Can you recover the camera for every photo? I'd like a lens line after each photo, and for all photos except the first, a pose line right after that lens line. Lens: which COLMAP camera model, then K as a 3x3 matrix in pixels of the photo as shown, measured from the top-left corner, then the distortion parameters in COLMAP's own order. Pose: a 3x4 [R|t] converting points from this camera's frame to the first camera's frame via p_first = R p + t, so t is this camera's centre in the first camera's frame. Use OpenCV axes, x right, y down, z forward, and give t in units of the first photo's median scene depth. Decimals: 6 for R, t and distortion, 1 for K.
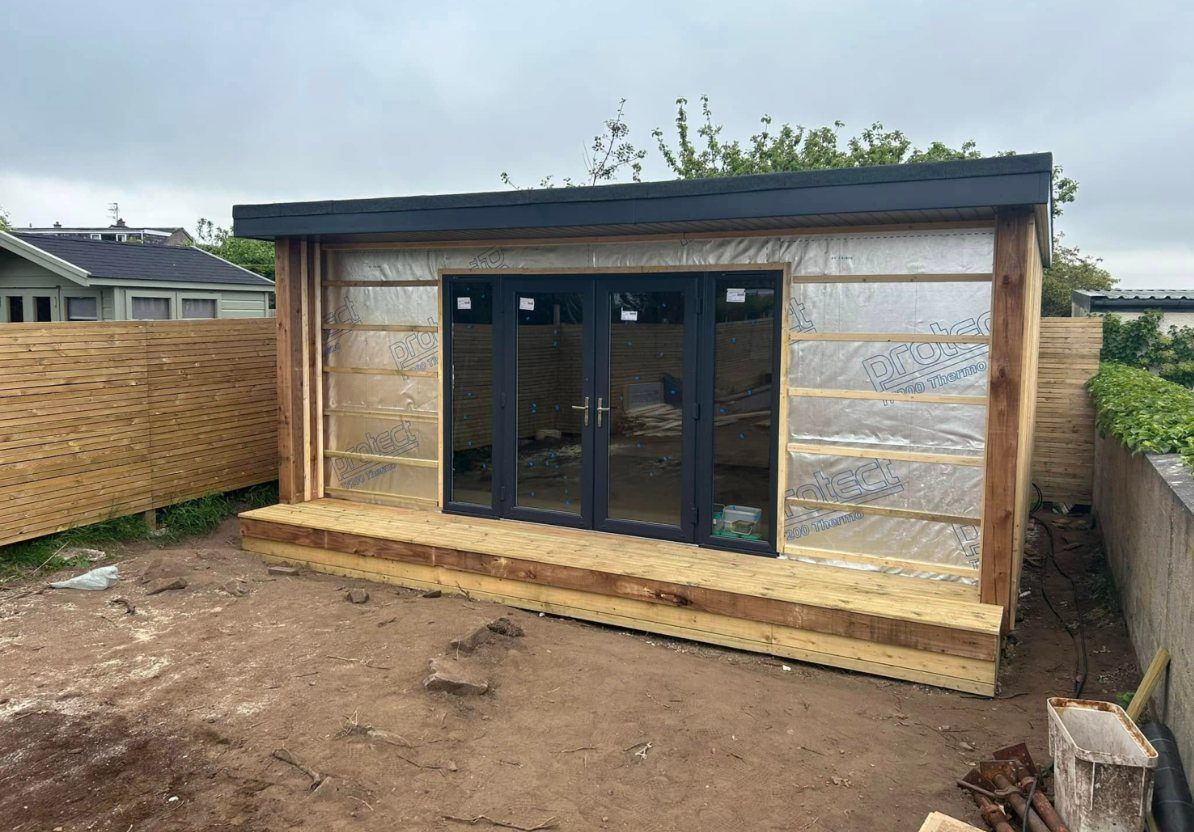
lens RADIAL K [[899.1, 0, 592.0], [0, 899.1, 393.5], [0, 0, 1]] dist [0.006848, -0.011474]
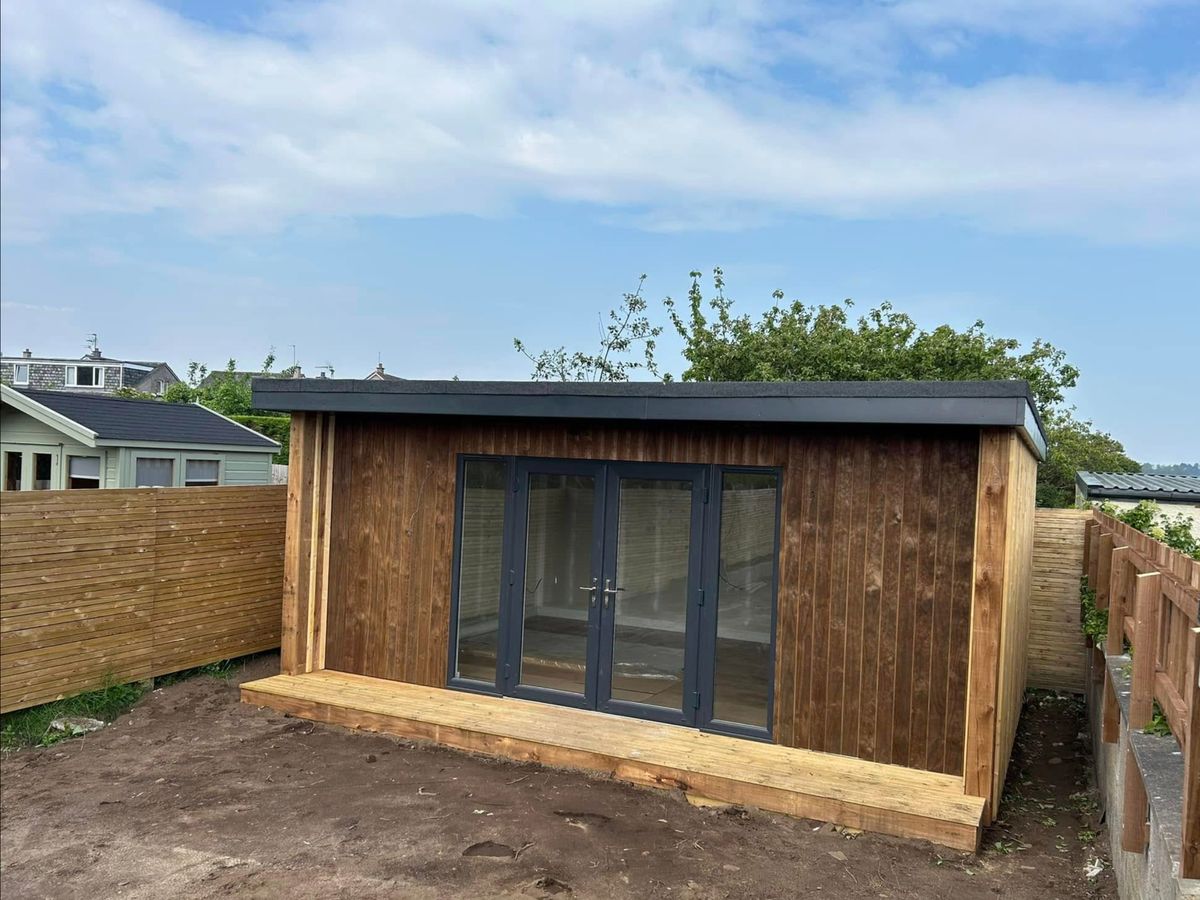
lens RADIAL K [[952.9, 0, 632.2], [0, 952.9, 483.8], [0, 0, 1]] dist [-0.007977, 0.015625]
pose [[0.998574, 0.033991, 0.041173, -0.009428], [-0.031115, 0.997160, -0.068577, -0.026684], [-0.043387, 0.067198, 0.996796, -0.076324]]
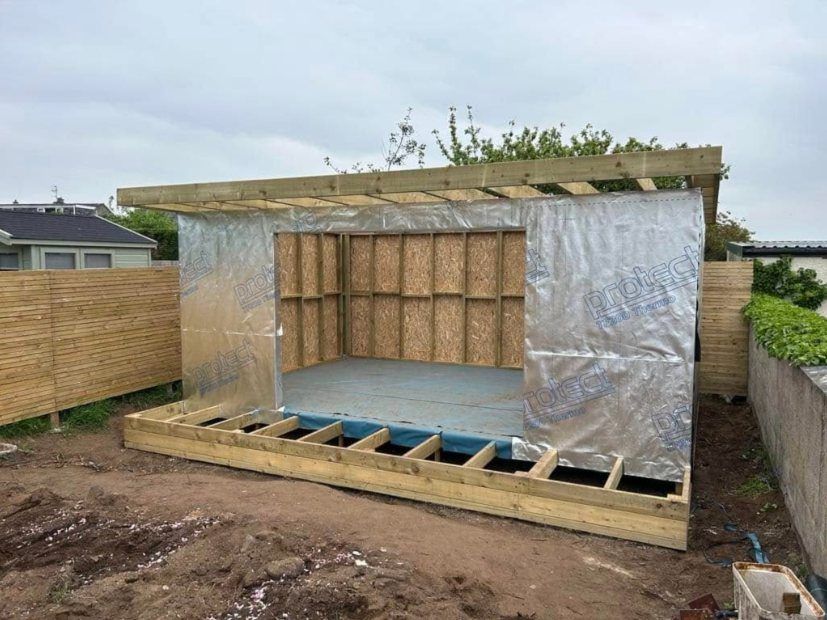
lens RADIAL K [[623.1, 0, 412.7], [0, 623.1, 313.1], [0, 0, 1]] dist [-0.000547, -0.002631]
pose [[0.999550, -0.011447, 0.027738, 0.014908], [0.011588, 0.999921, -0.004940, -0.006276], [-0.027679, 0.005260, 0.999603, 0.057425]]
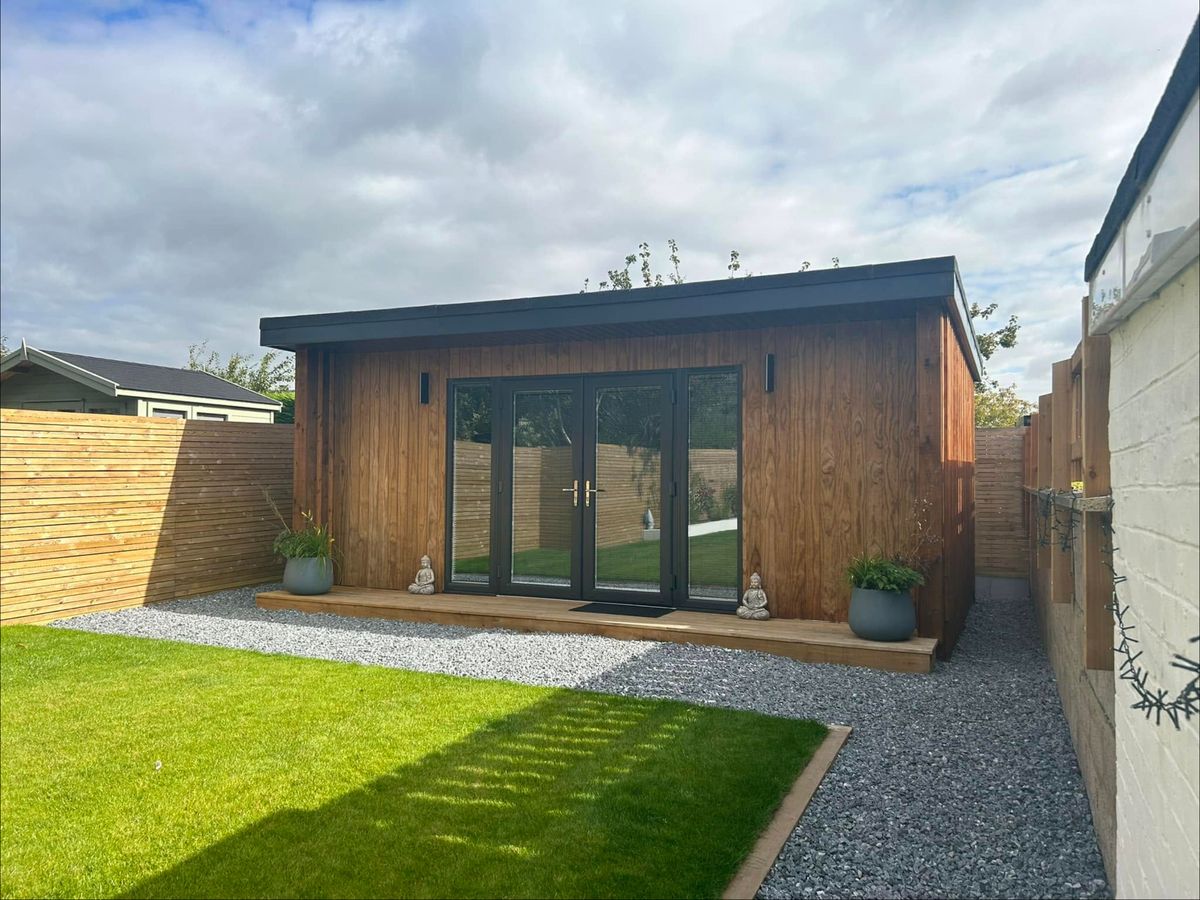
lens RADIAL K [[904.1, 0, 599.9], [0, 904.1, 449.9], [0, 0, 1]] dist [-0.000547, -0.002631]
pose [[0.999190, -0.001748, 0.040201, -0.018056], [0.006305, 0.993518, -0.113499, 0.079524], [-0.039742, 0.113660, 0.992724, -0.112318]]
